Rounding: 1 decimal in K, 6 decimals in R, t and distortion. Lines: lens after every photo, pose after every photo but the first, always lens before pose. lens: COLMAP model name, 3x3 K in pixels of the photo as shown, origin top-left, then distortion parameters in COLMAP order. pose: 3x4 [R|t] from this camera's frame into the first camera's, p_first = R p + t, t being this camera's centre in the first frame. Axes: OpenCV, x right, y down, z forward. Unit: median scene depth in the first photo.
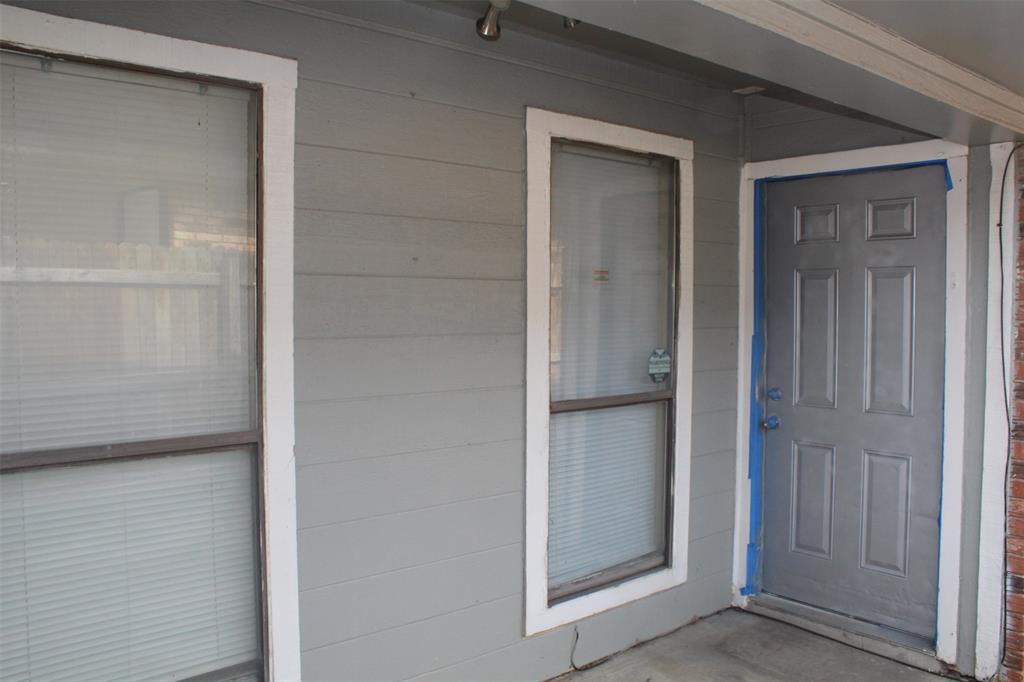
lens RADIAL K [[858.6, 0, 512.0], [0, 858.6, 341.0], [0, 0, 1]] dist [-0.187780, 0.185168]
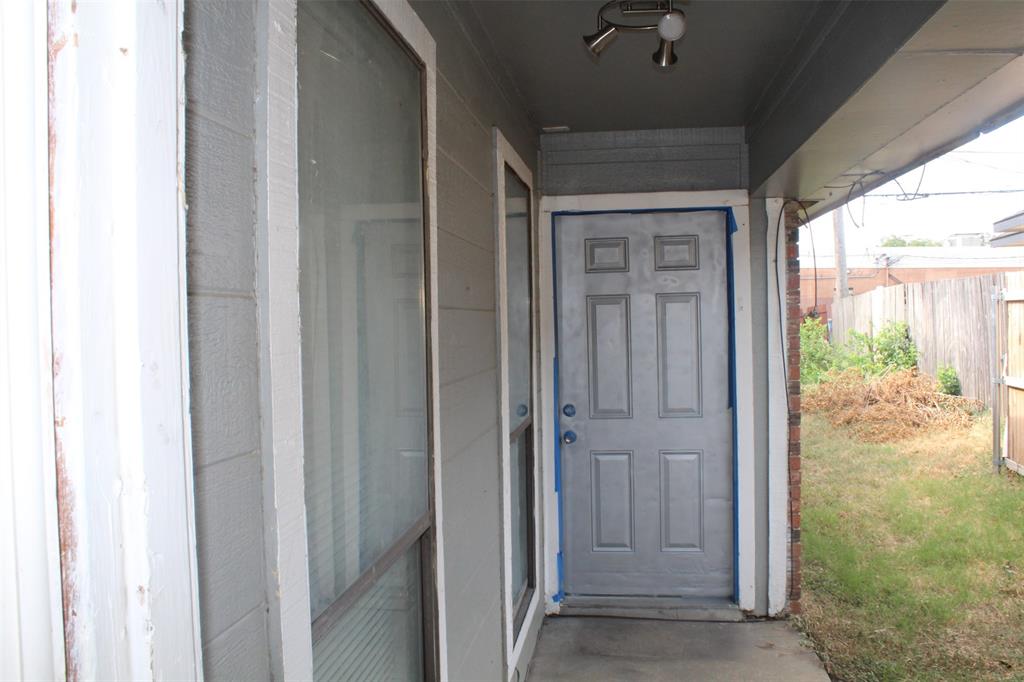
lens RADIAL K [[858.6, 0, 512.0], [0, 858.6, 341.0], [0, 0, 1]] dist [-0.187780, 0.185168]
pose [[0.753398, -0.039437, 0.656381, -0.503222], [0.054515, 0.998510, -0.002580, -0.030090], [-0.655301, 0.037726, 0.754425, 0.235141]]
